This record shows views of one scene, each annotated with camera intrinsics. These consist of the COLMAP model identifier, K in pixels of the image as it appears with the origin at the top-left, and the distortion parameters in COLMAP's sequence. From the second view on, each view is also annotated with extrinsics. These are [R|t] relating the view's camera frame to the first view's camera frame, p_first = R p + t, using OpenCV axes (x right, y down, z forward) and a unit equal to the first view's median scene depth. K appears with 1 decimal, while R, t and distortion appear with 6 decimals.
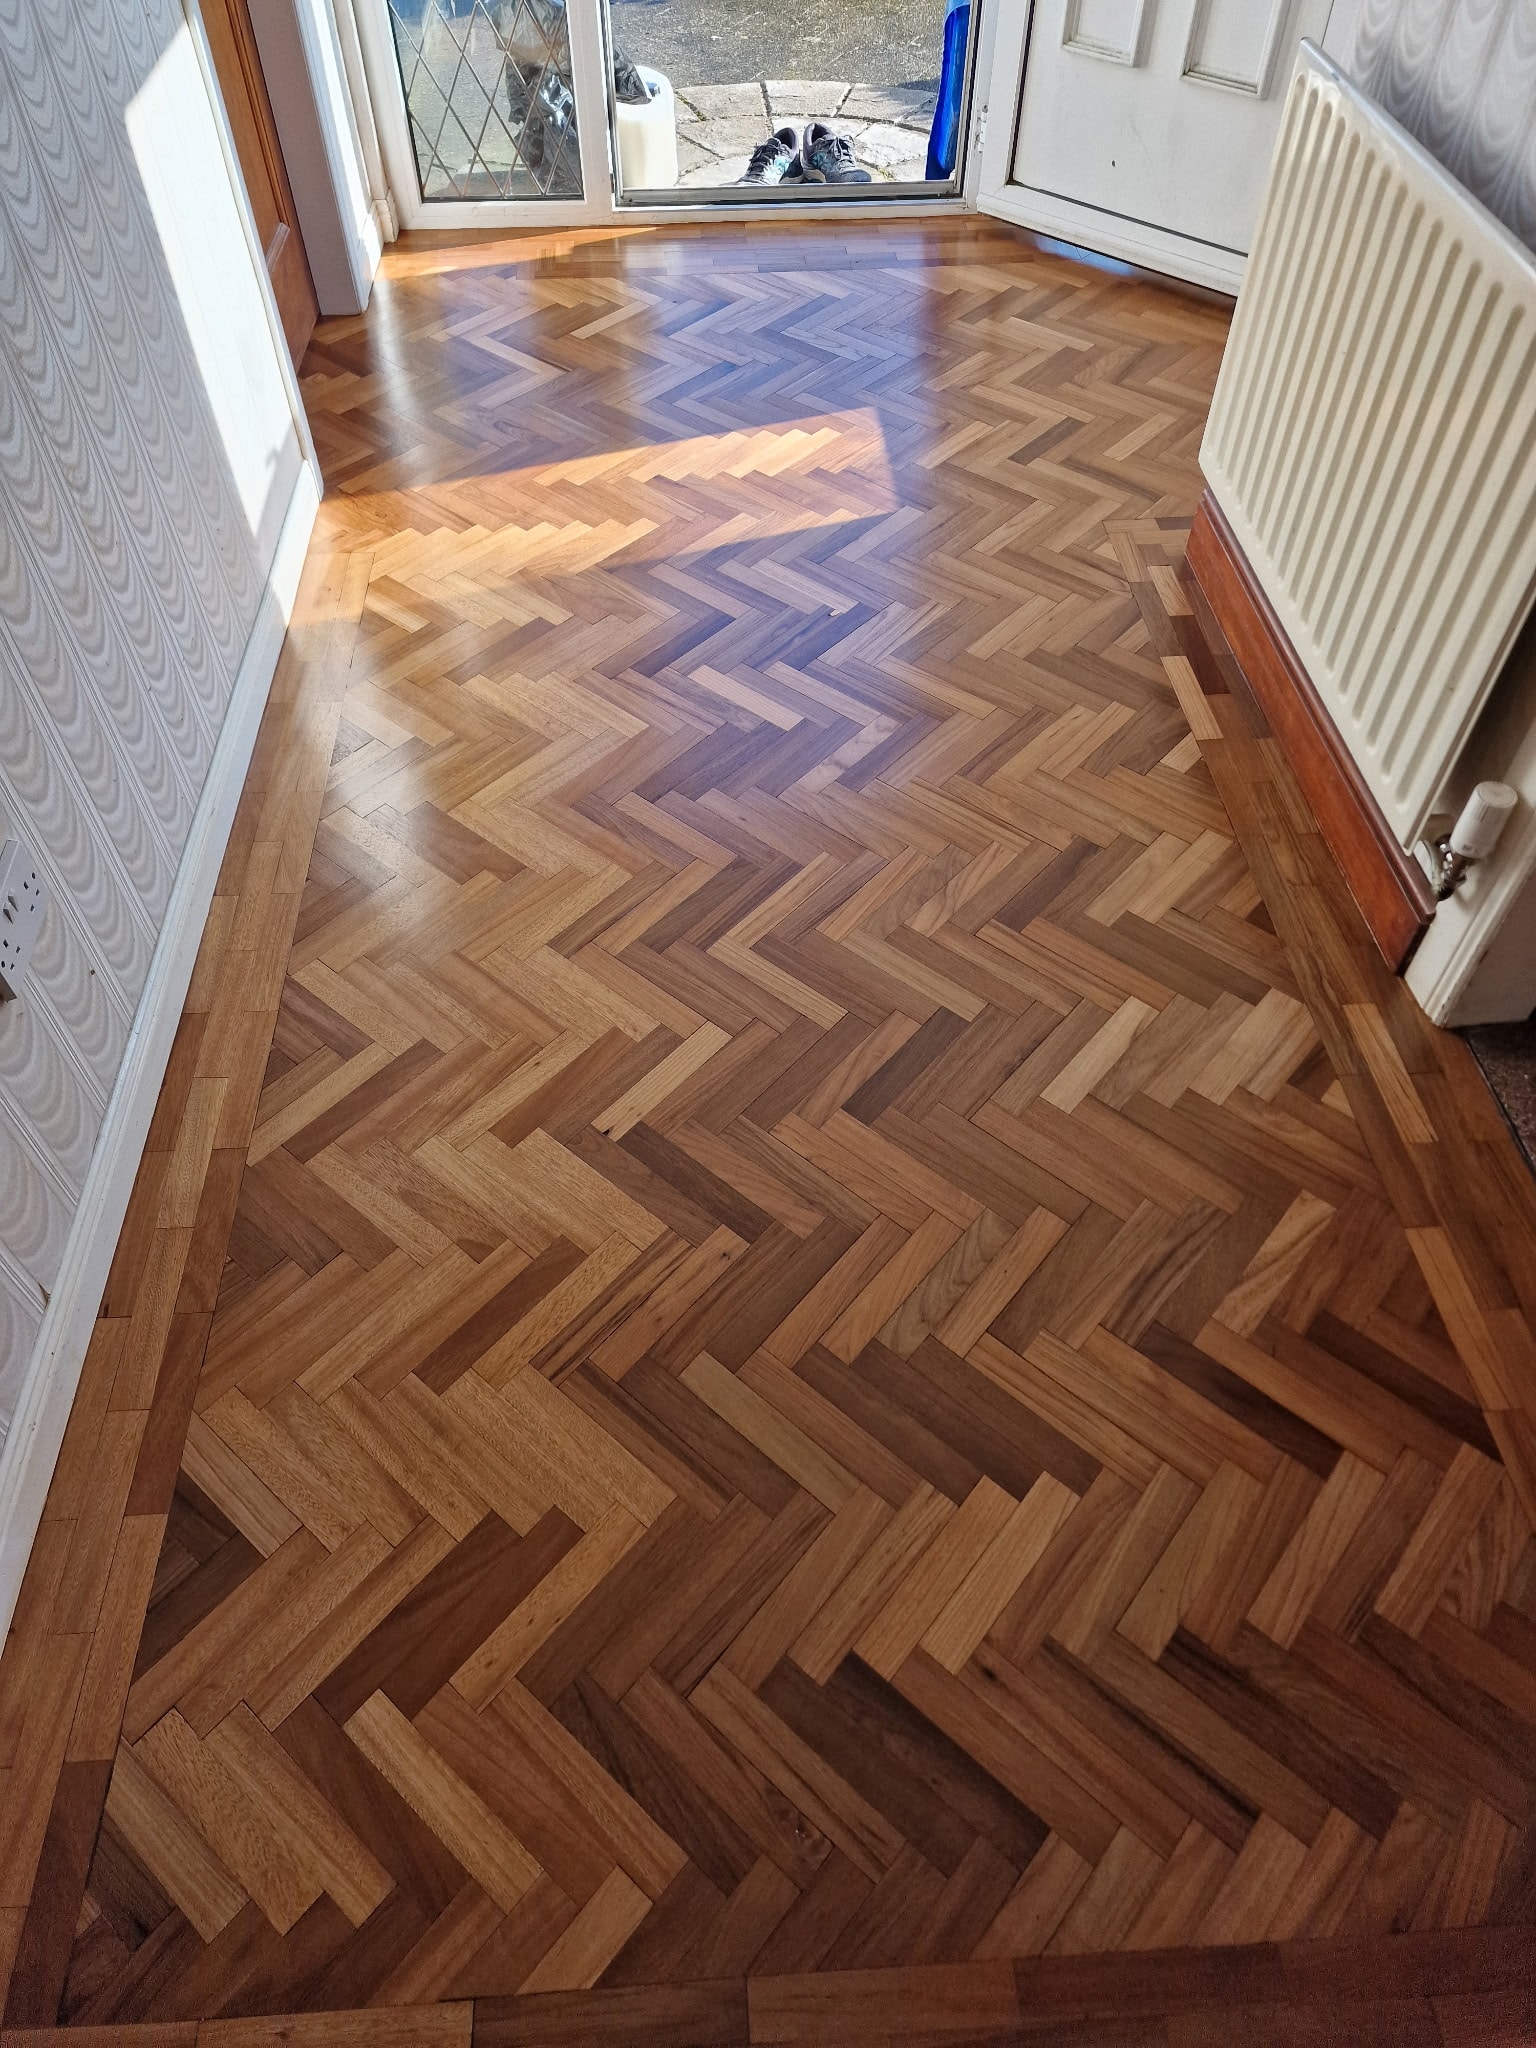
lens RADIAL K [[1371.6, 0, 768.0], [0, 1371.6, 1024.0], [0, 0, 1]] dist [0.092974, -0.078549]
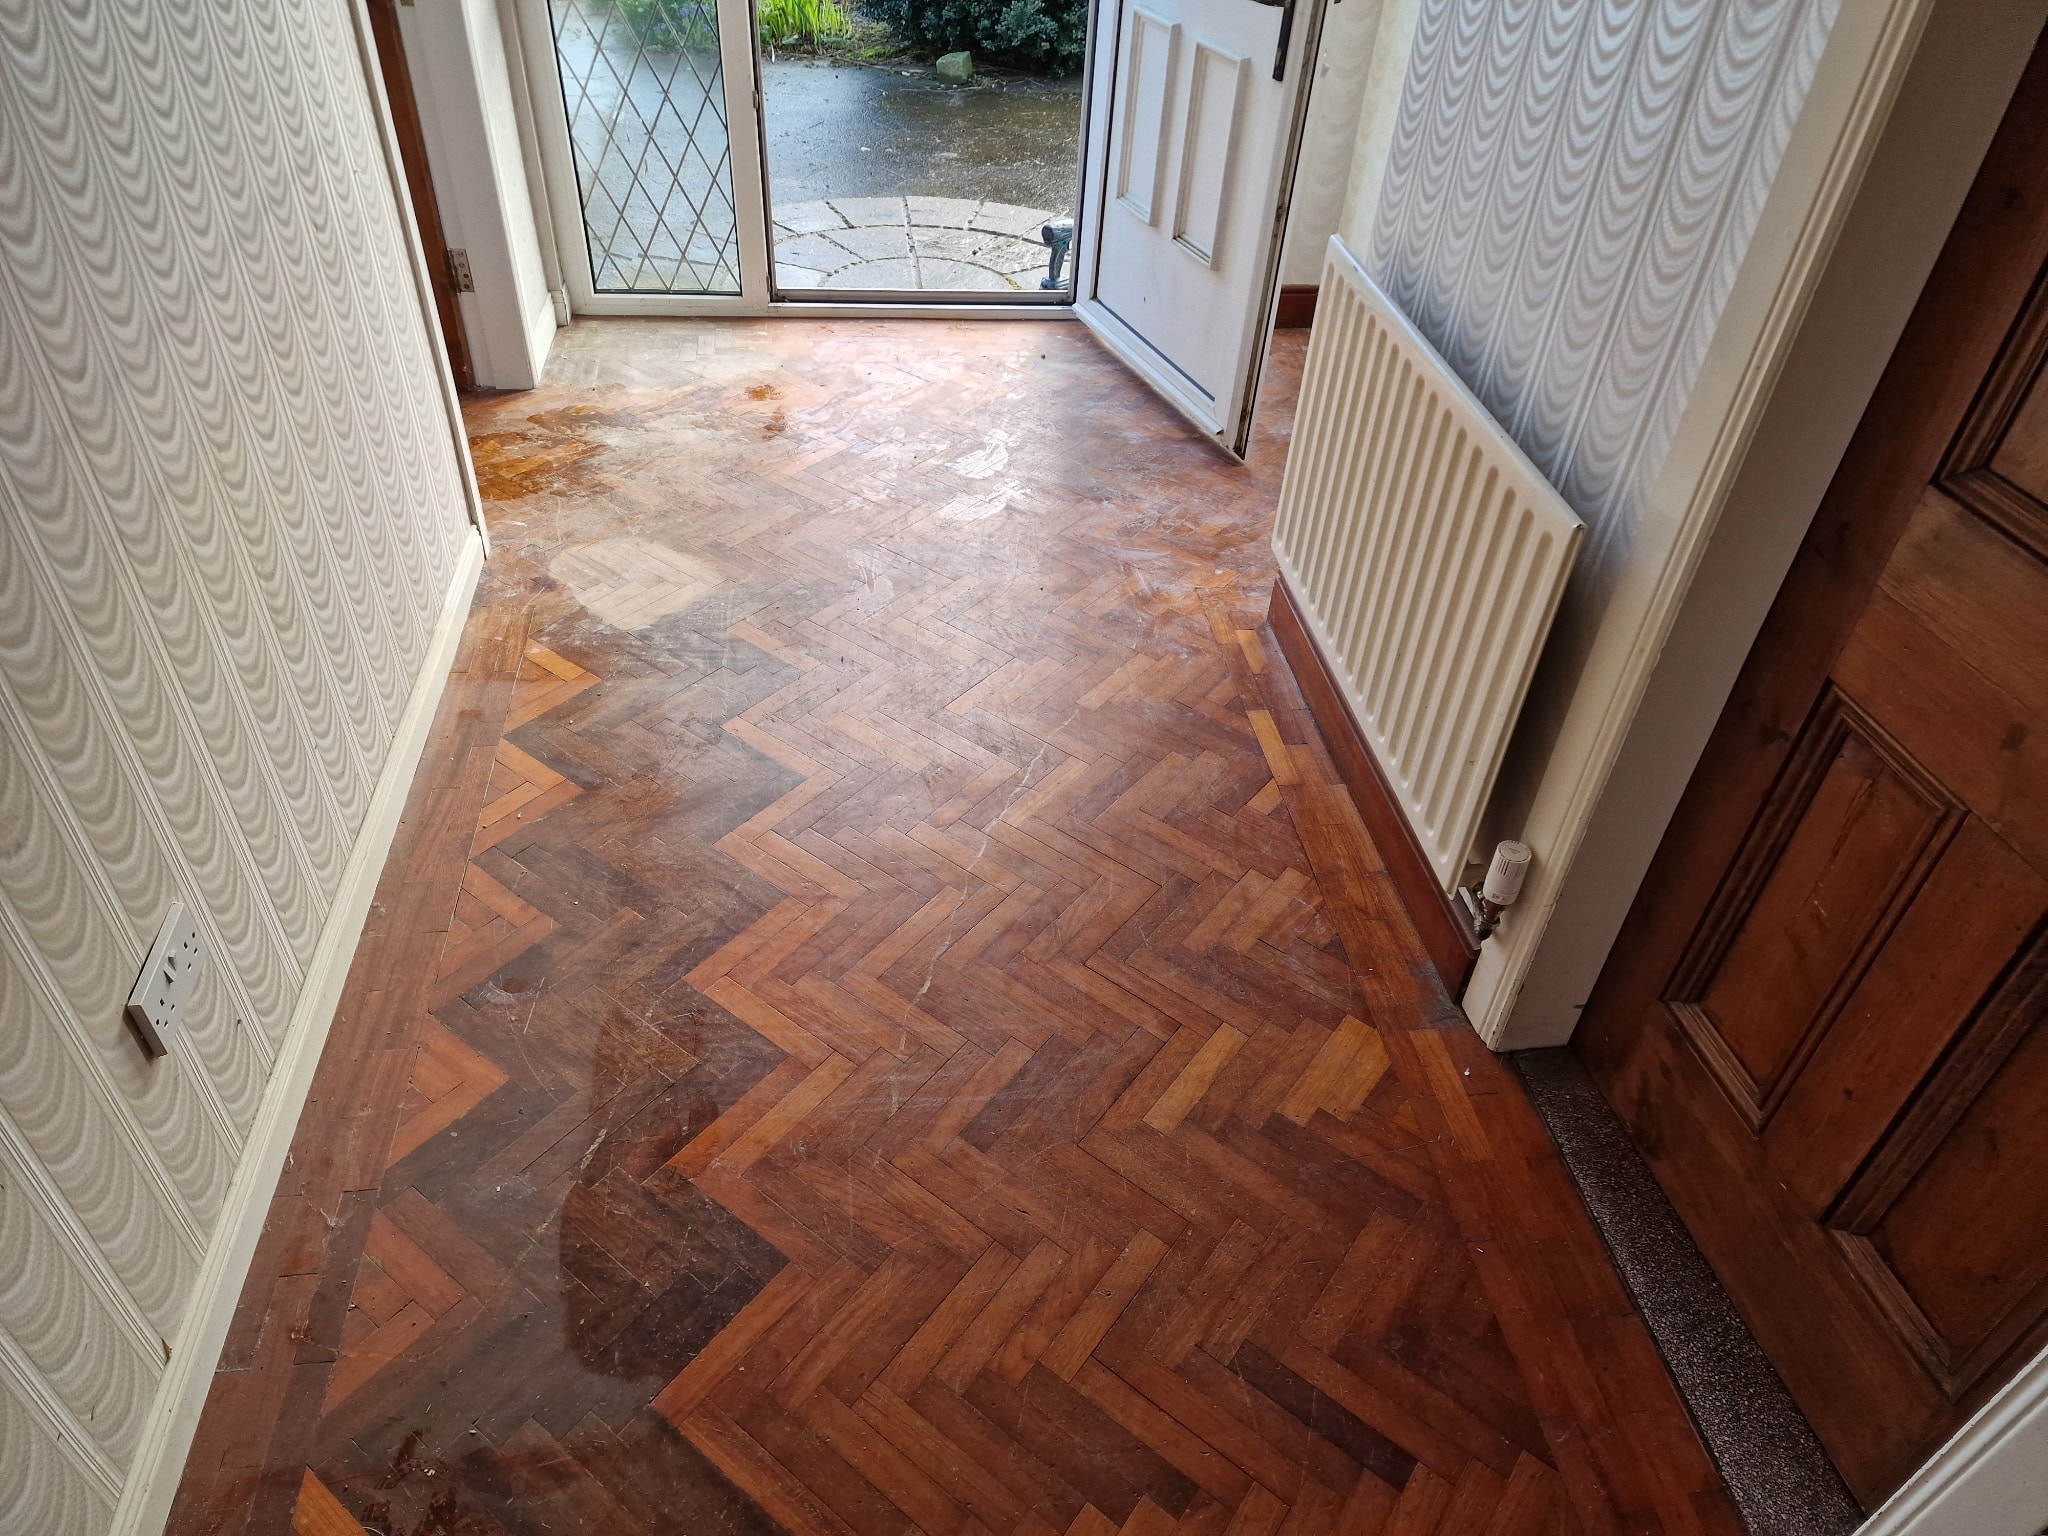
lens RADIAL K [[1371.6, 0, 1028.9], [0, 1371.6, 779.7], [0, 0, 1]] dist [0.092974, -0.078549]
pose [[0.996847, 0.002577, 0.079309, 0.022740], [0.010814, 0.985737, -0.167946, -0.031181], [-0.078611, 0.168274, 0.982601, -0.108148]]
